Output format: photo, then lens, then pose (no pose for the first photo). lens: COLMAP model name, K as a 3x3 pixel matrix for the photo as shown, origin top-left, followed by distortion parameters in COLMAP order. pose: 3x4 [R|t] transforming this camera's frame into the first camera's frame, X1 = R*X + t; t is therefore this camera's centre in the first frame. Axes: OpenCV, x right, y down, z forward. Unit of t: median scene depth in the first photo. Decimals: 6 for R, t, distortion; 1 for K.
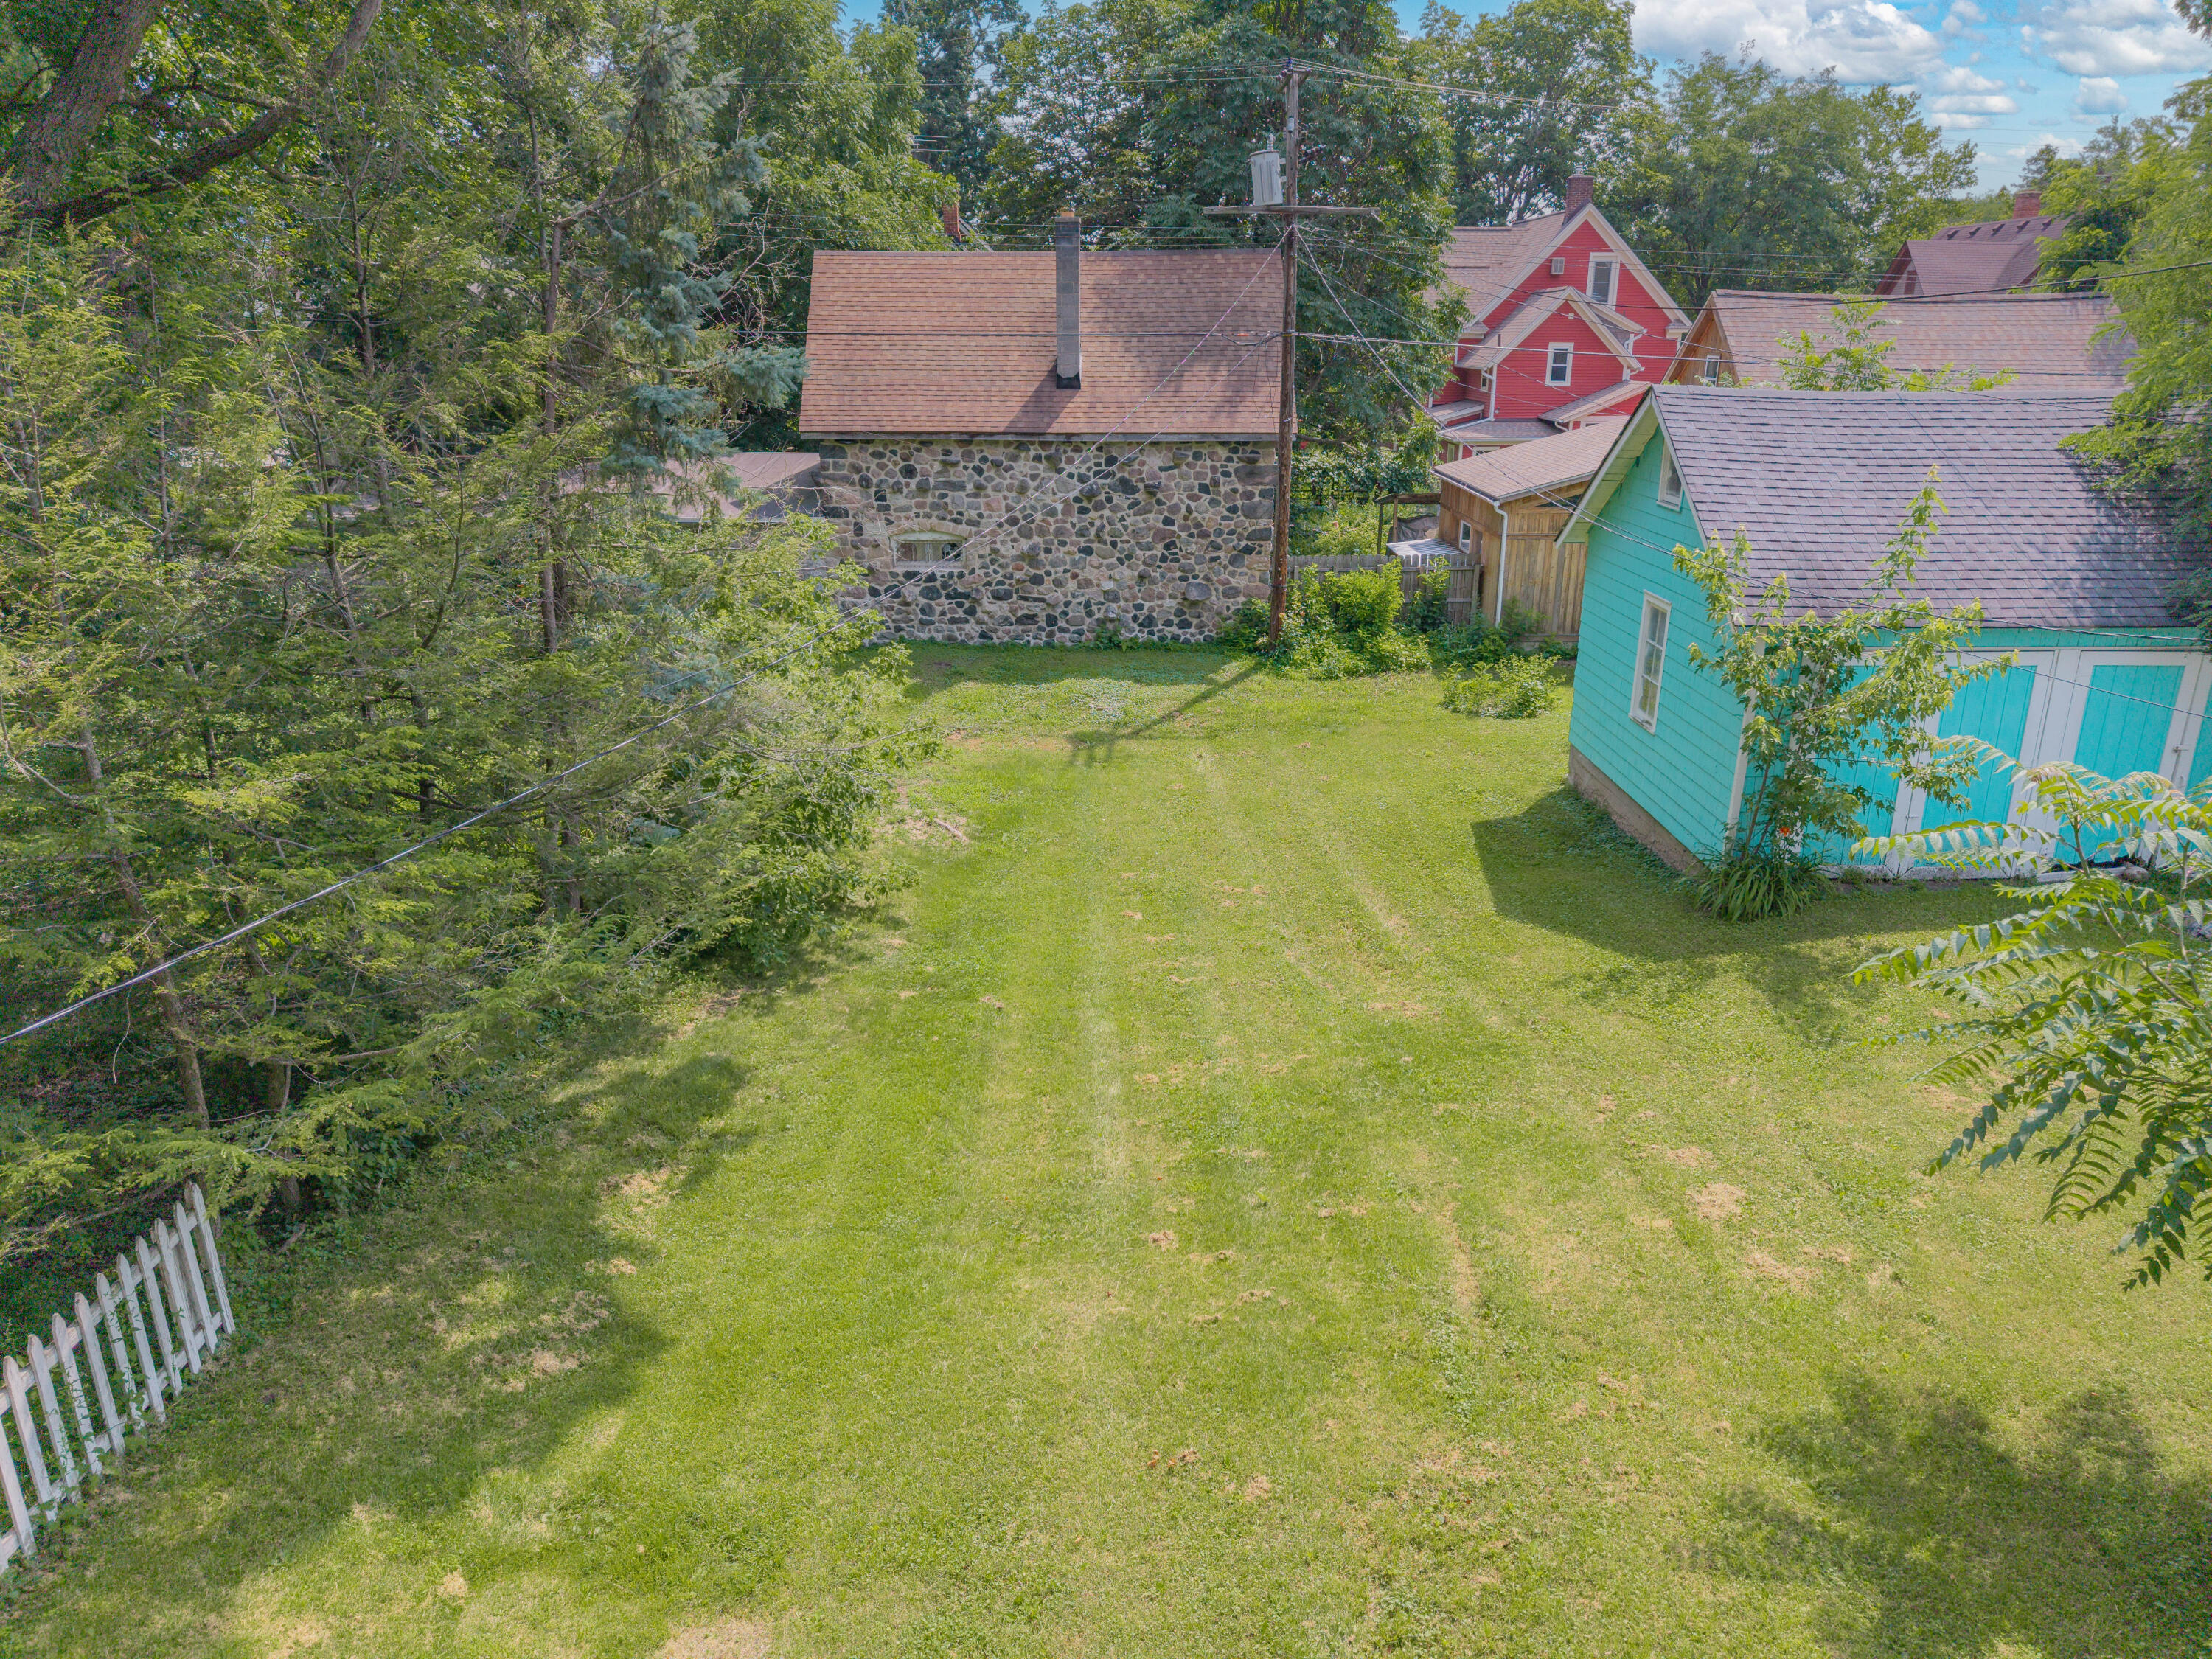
lens RADIAL K [[1484.7, 0, 1107.4], [0, 1484.7, 837.0], [0, 0, 1]] dist [0.038439, -0.046761]
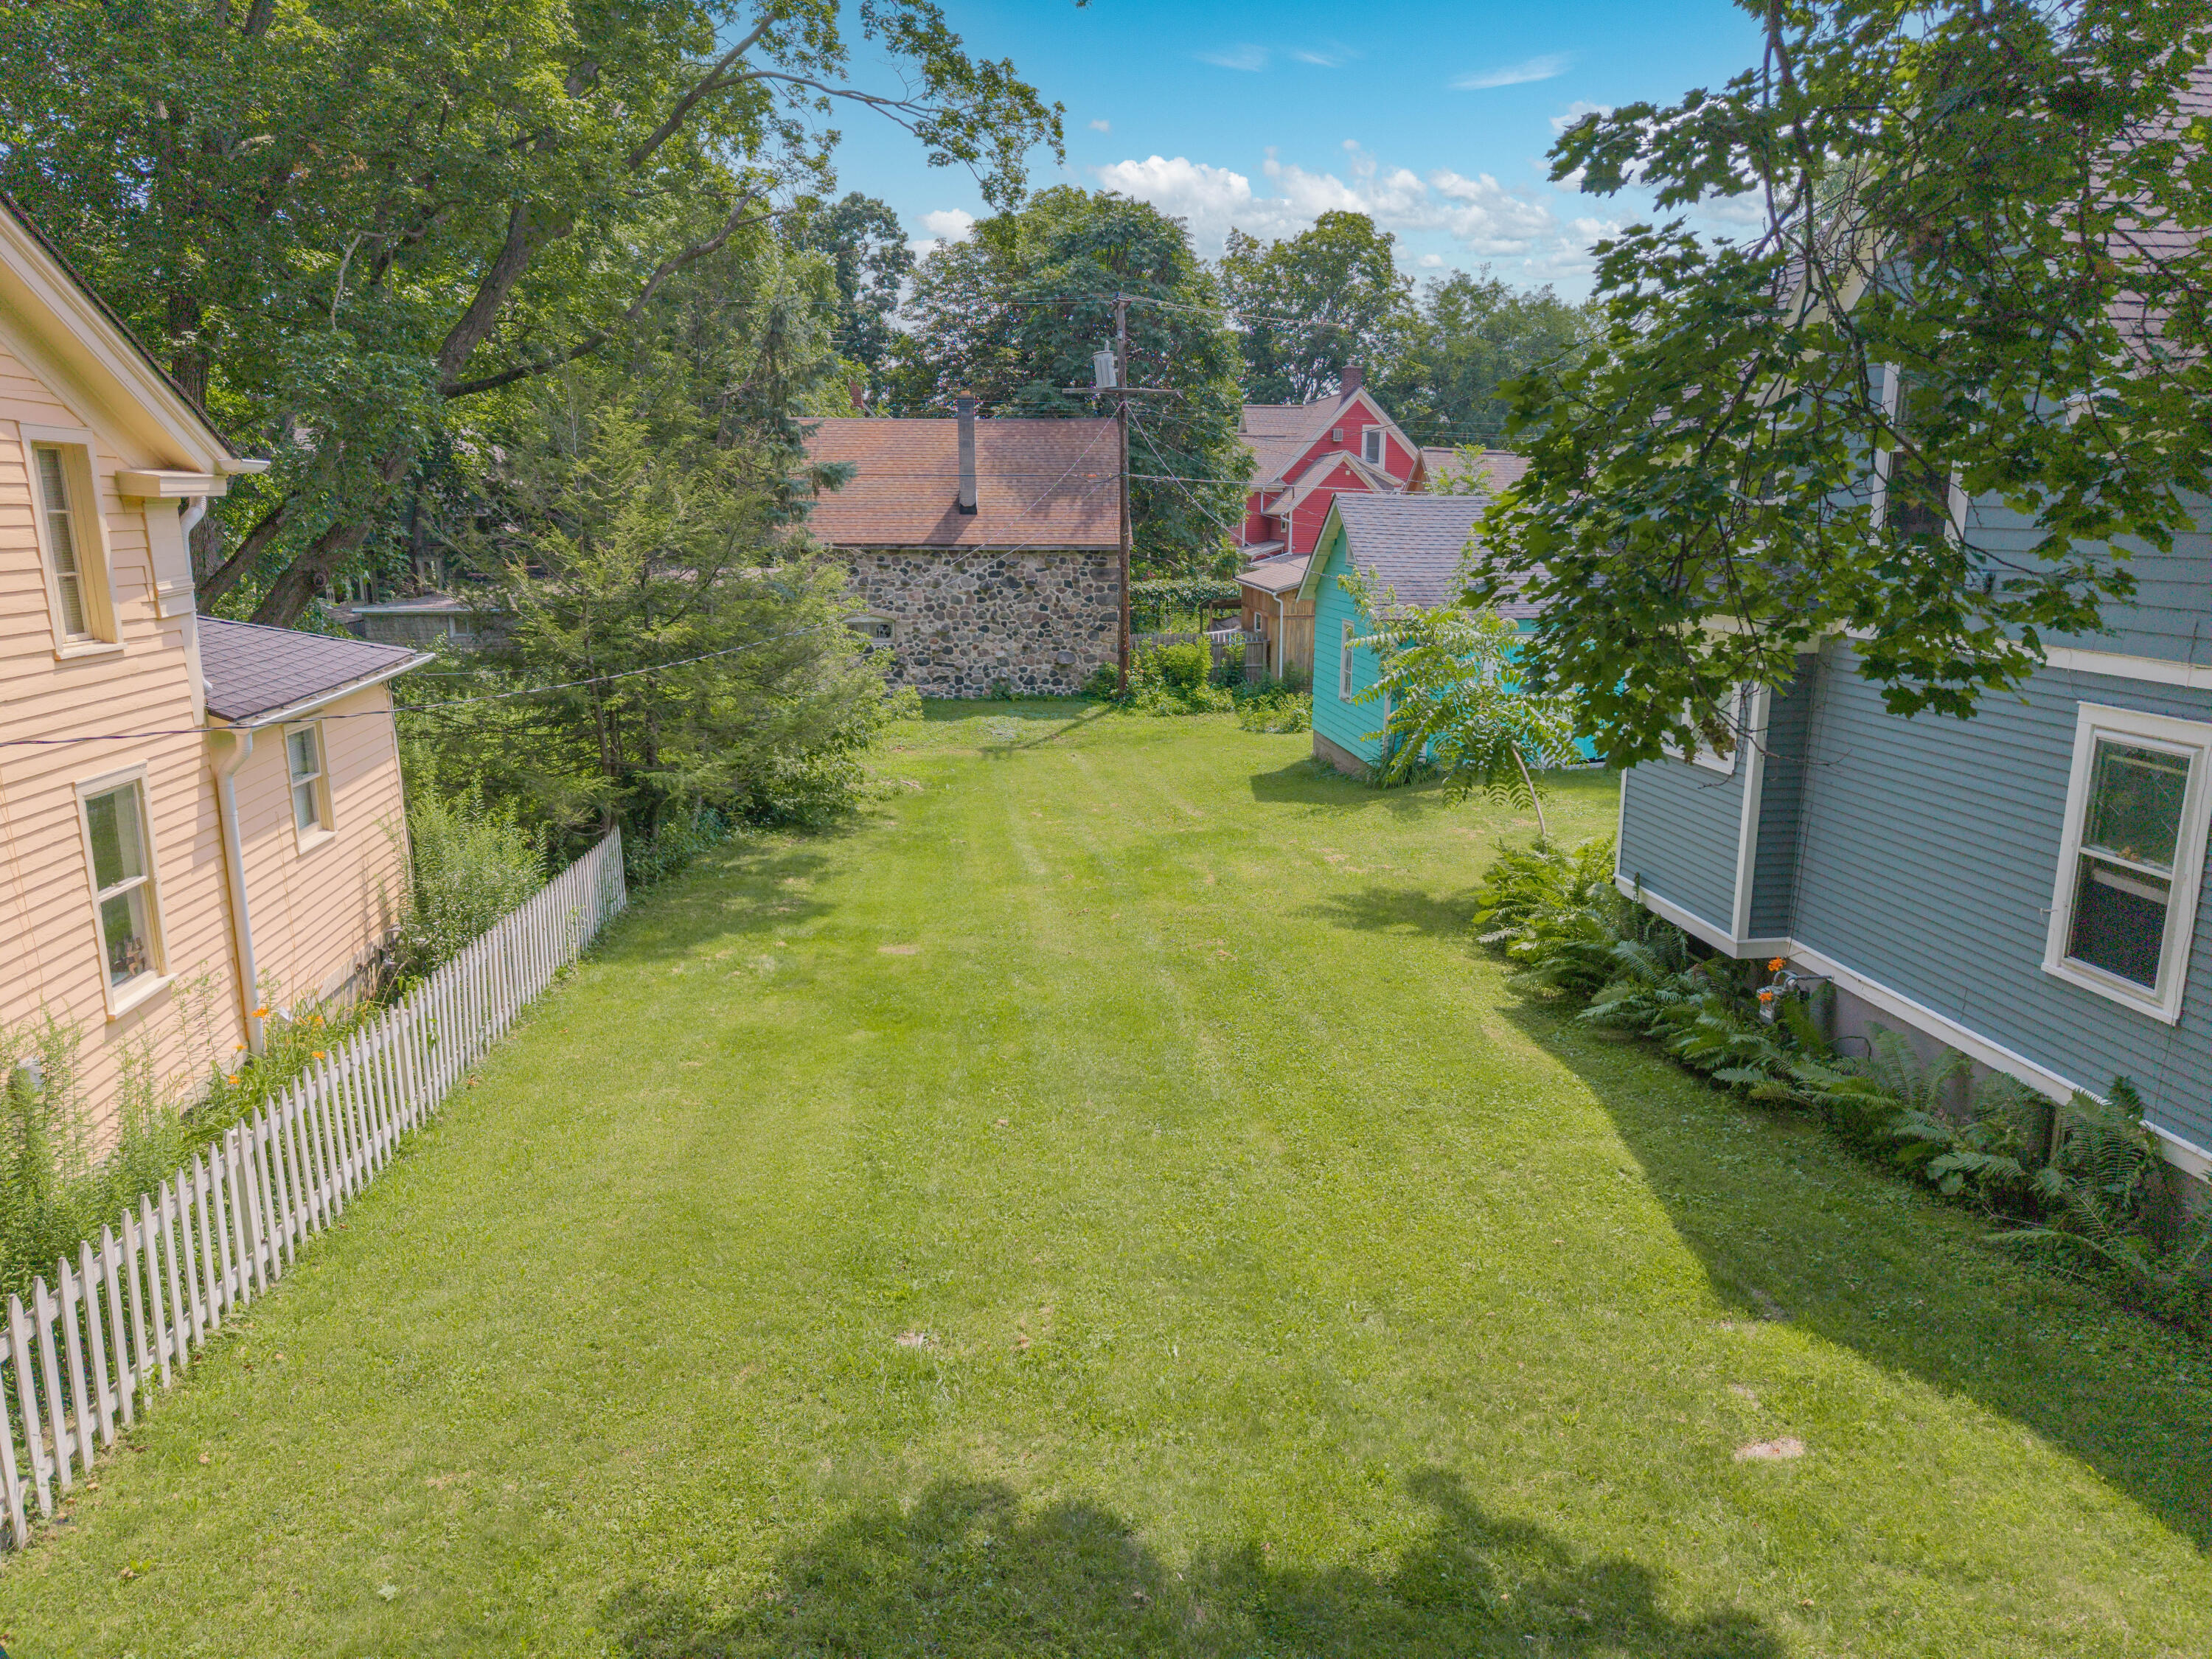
lens RADIAL K [[1469.6, 0, 1115.5], [0, 1469.6, 827.6], [0, 0, 1]] dist [0.114723, -0.181797]
pose [[0.994807, -0.022515, 0.099253, -0.032433], [0.033417, 0.993416, -0.109585, 0.142366], [-0.096133, 0.112333, 0.989010, -0.337215]]
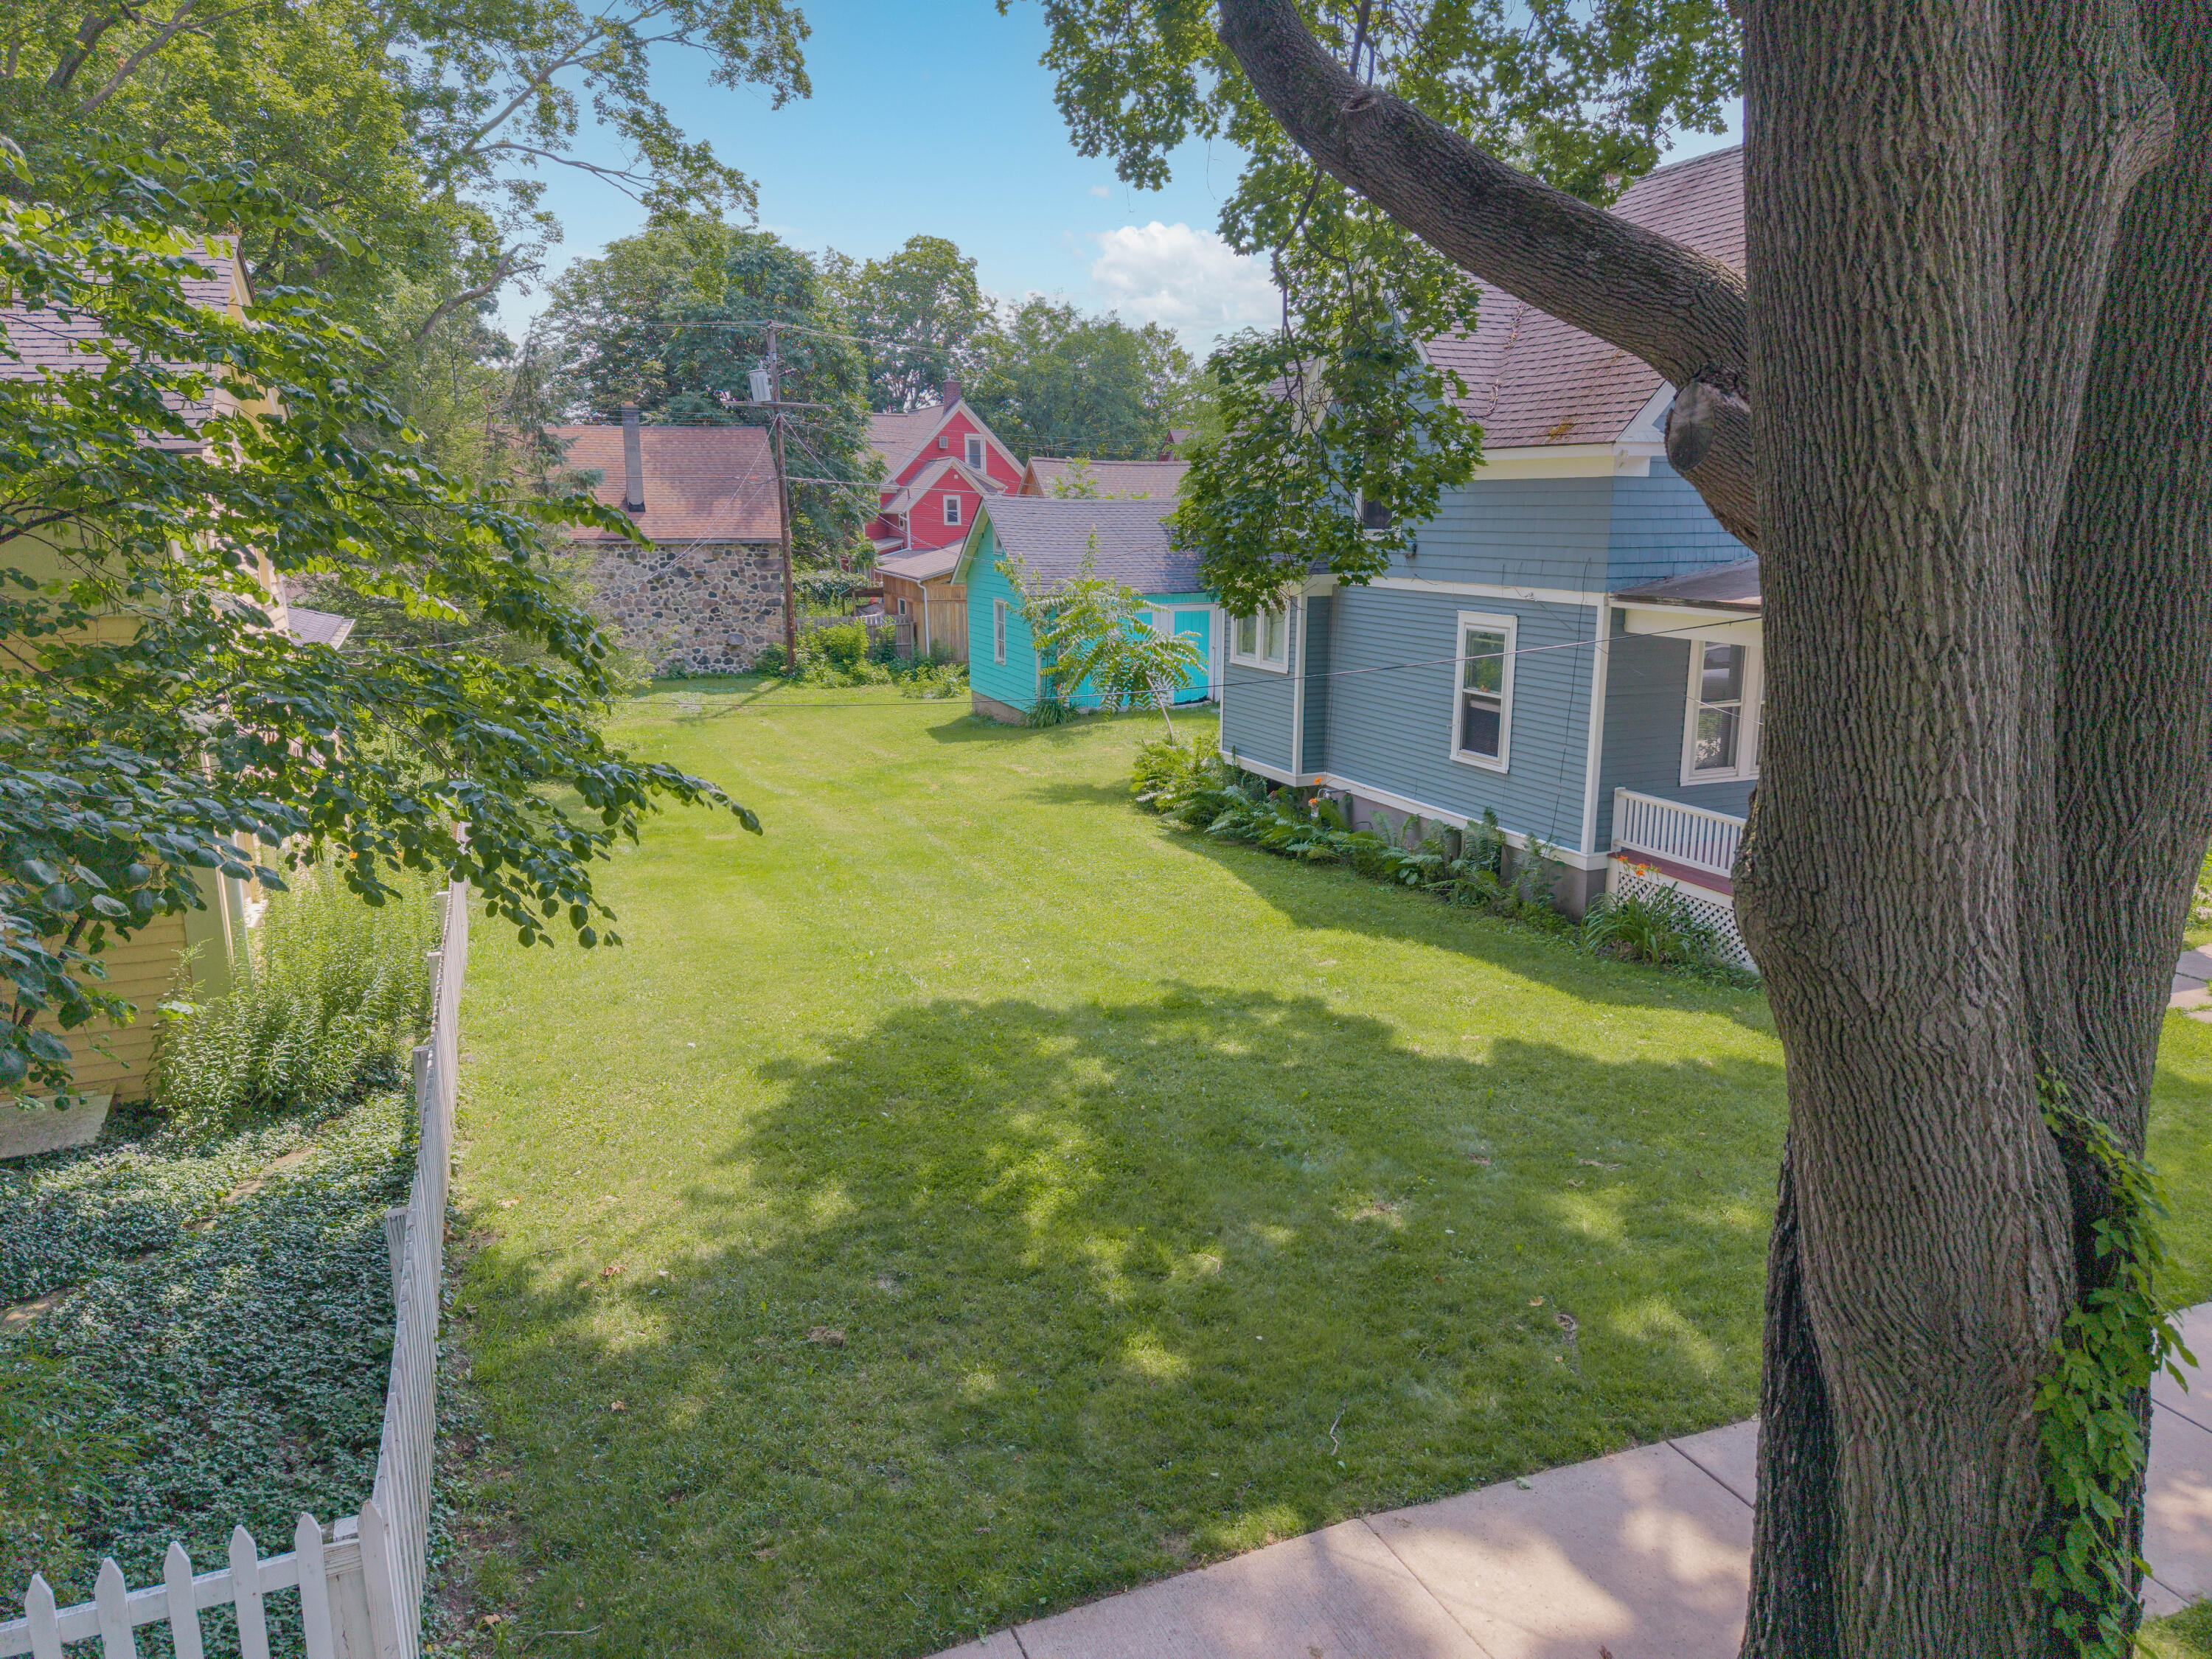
lens RADIAL K [[1469.6, 0, 1115.5], [0, 1469.6, 827.6], [0, 0, 1]] dist [0.114723, -0.181797]
pose [[0.928486, -0.080763, 0.362479, -0.146830], [0.120528, 0.988764, -0.088427, 0.211106], [-0.351265, 0.125792, 0.927787, -0.540106]]
